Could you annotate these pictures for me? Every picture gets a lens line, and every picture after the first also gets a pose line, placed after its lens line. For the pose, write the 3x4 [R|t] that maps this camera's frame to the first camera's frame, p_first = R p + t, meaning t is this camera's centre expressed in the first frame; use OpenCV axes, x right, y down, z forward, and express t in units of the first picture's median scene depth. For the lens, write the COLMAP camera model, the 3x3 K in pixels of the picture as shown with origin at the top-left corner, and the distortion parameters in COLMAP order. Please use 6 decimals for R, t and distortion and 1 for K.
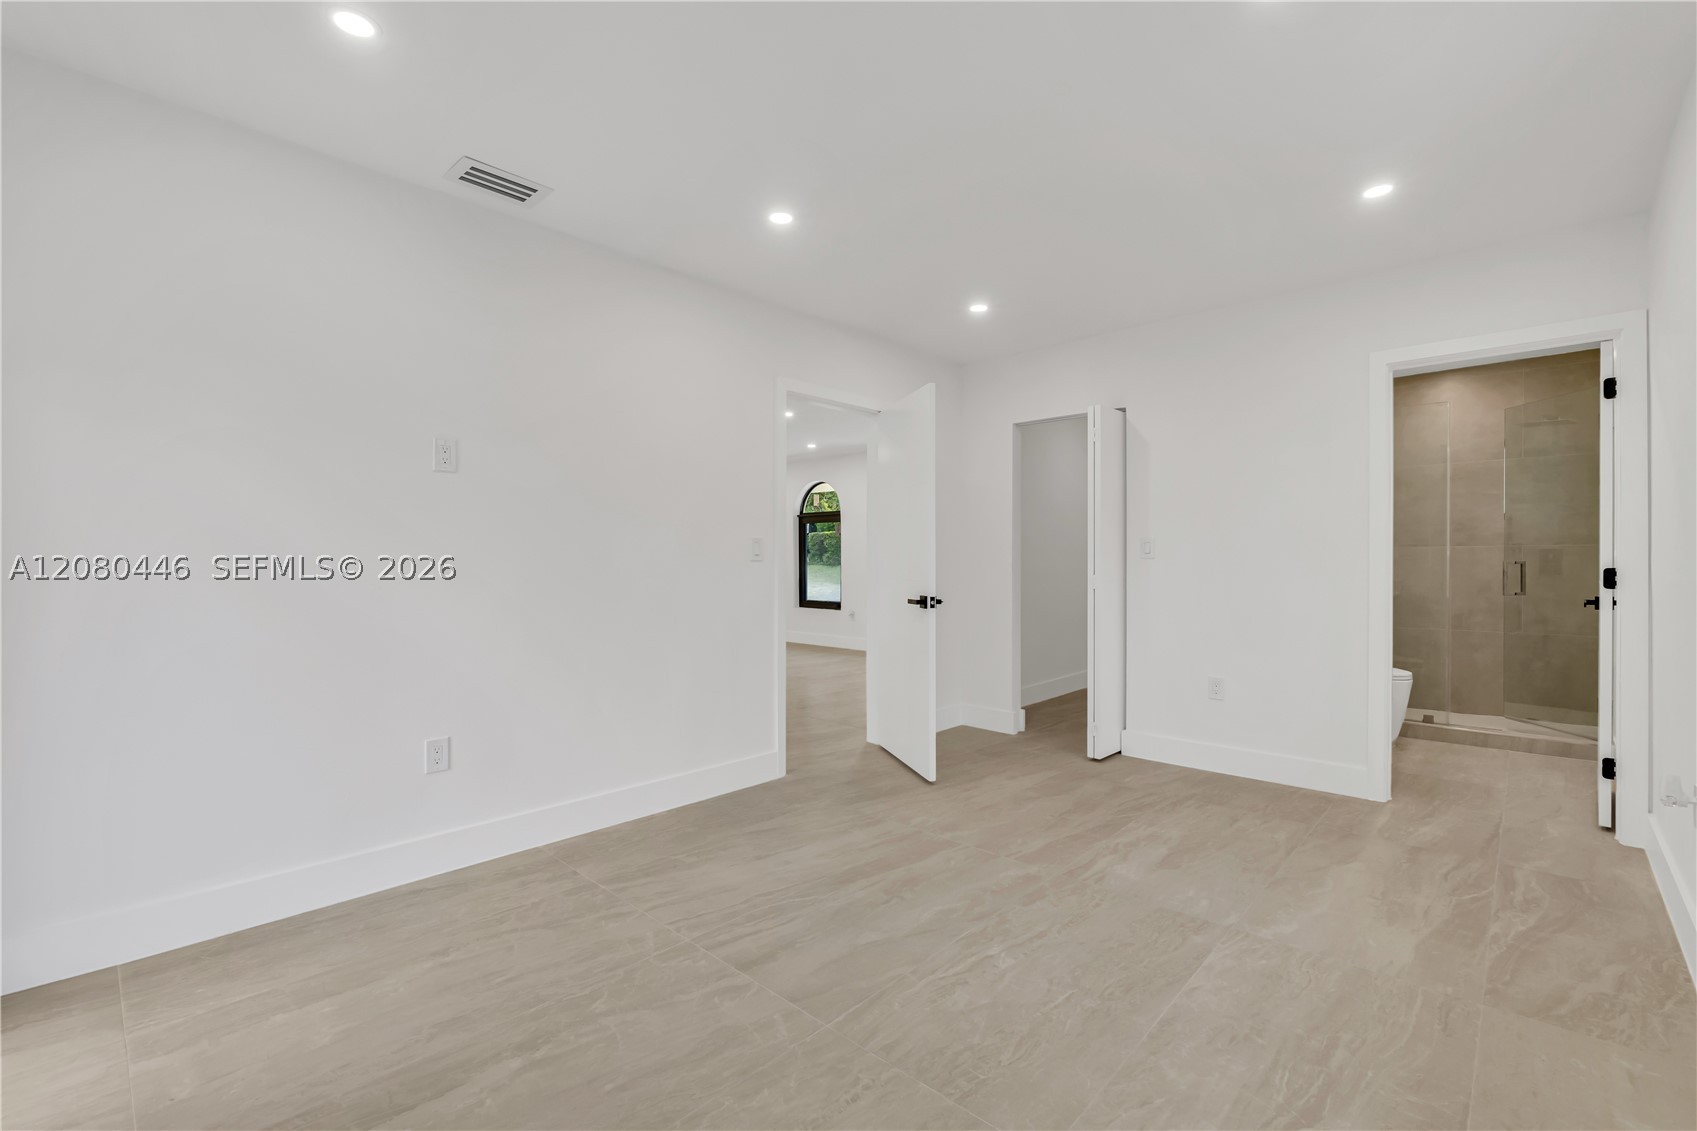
lens RADIAL K [[724.9, 0, 864.4], [0, 724.9, 555.7], [0, 0, 1]] dist [-0.001458, -0.000167]
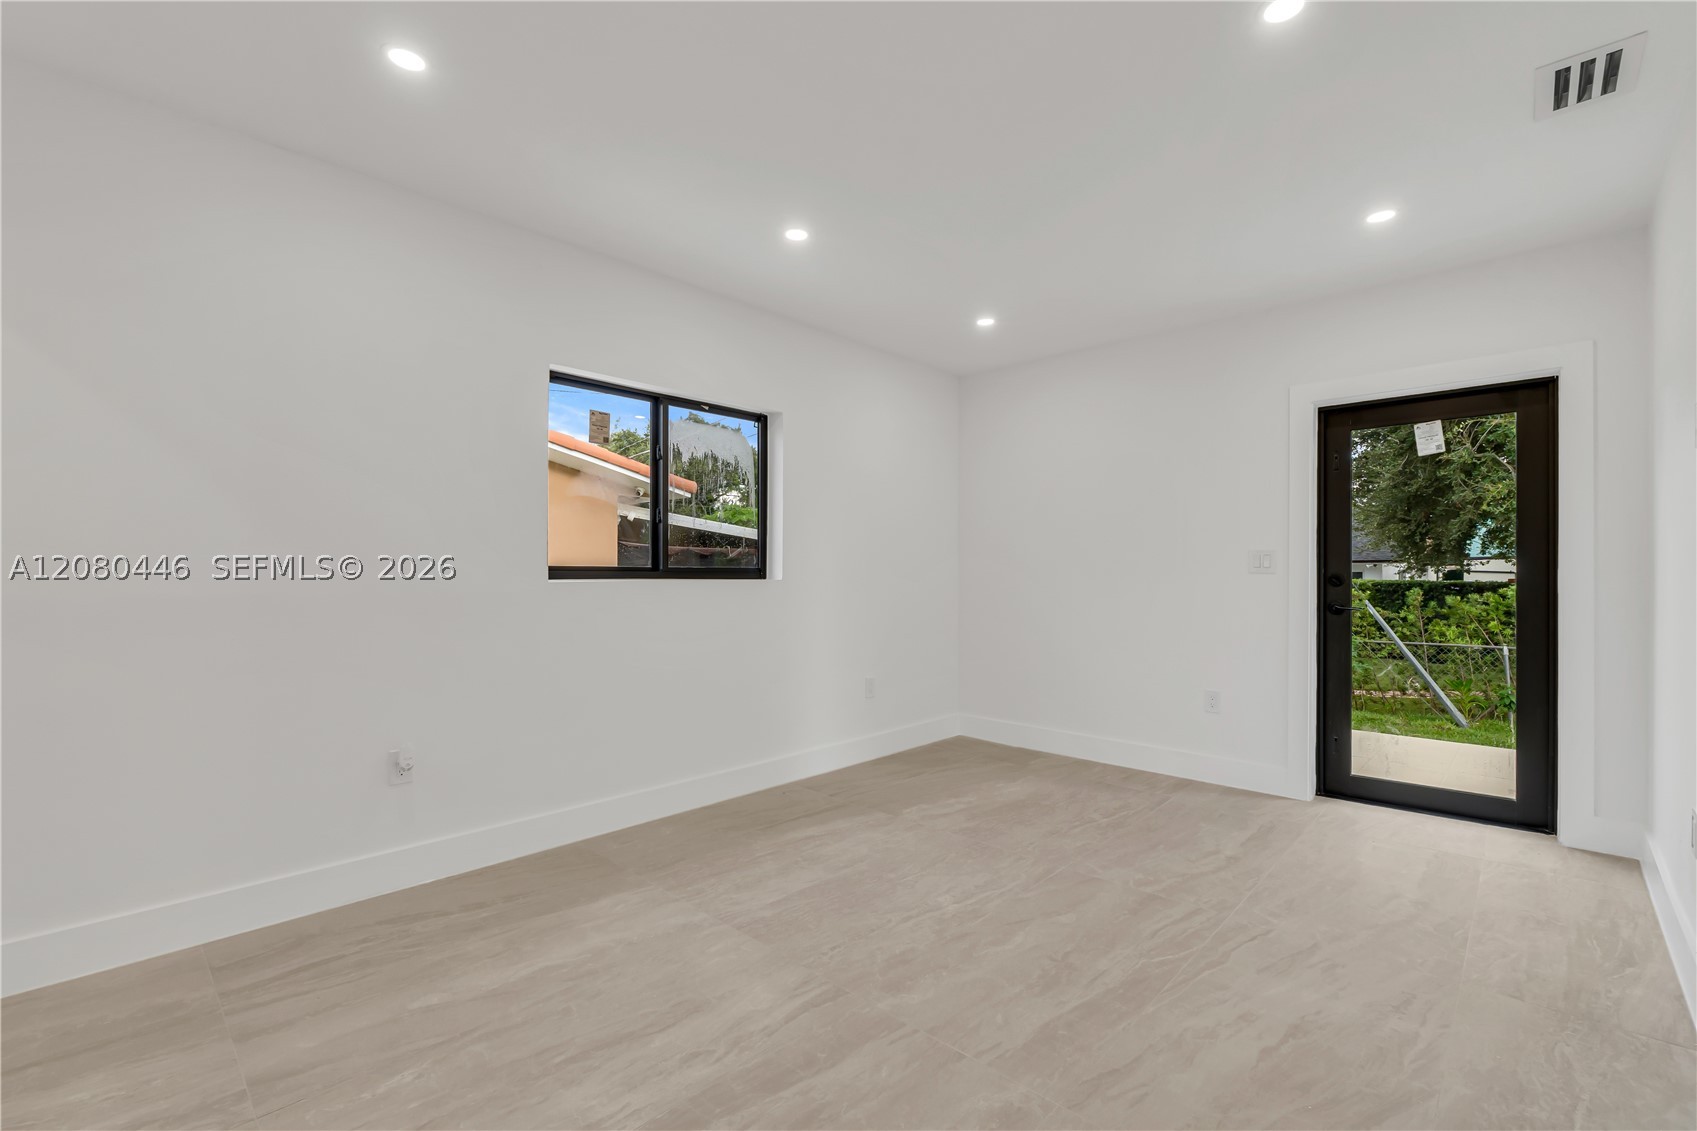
lens RADIAL K [[731.7, 0, 839.4], [0, 731.7, 571.6], [0, 0, 1]] dist [-0.003433, -0.000123]
pose [[-0.999386, 0.000378, 0.035041, 0.287184], [0.000028, 0.999950, -0.009969, 0.014929], [-0.035043, -0.009962, -0.999336, 1.965104]]
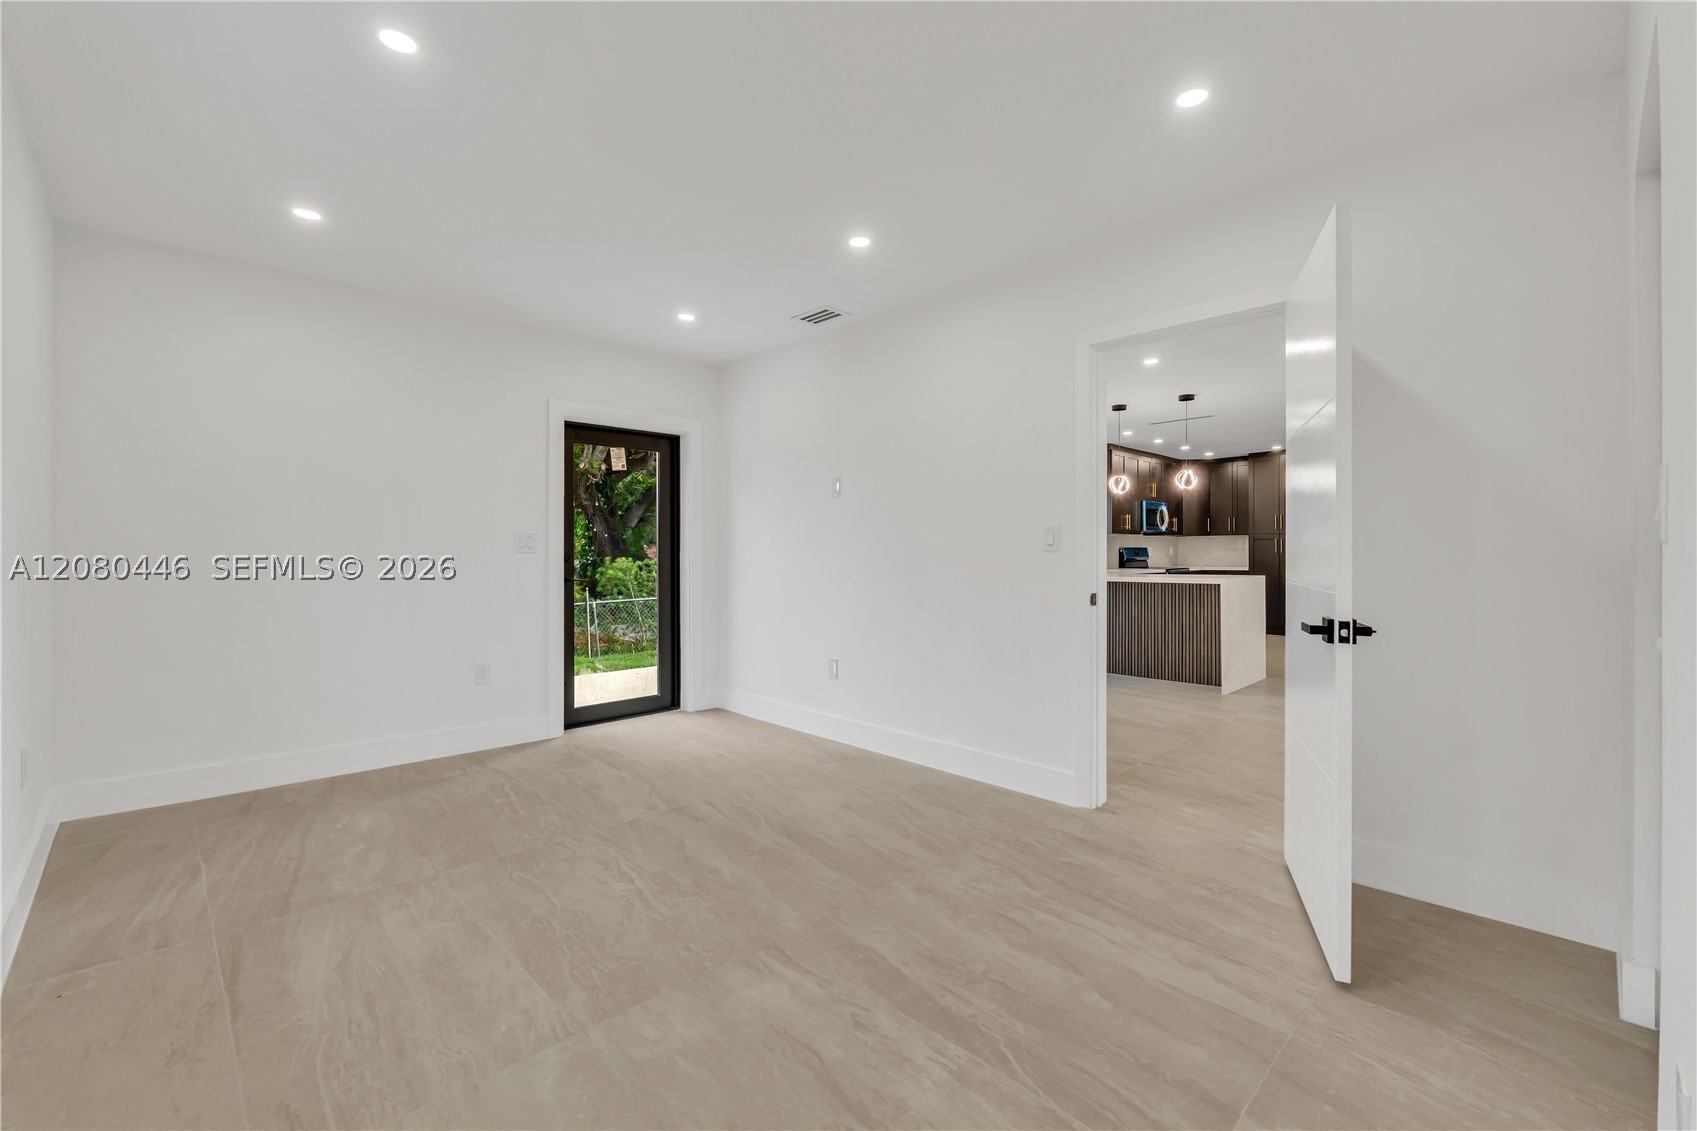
lens RADIAL K [[724.9, 0, 864.4], [0, 724.9, 555.7], [0, 0, 1]] dist [-0.001458, -0.000167]
pose [[-0.045700, 0.003878, -0.998948, 1.198521], [0.005982, 0.999976, 0.003609, 0.009074], [0.998937, -0.005811, -0.045722, 1.275789]]
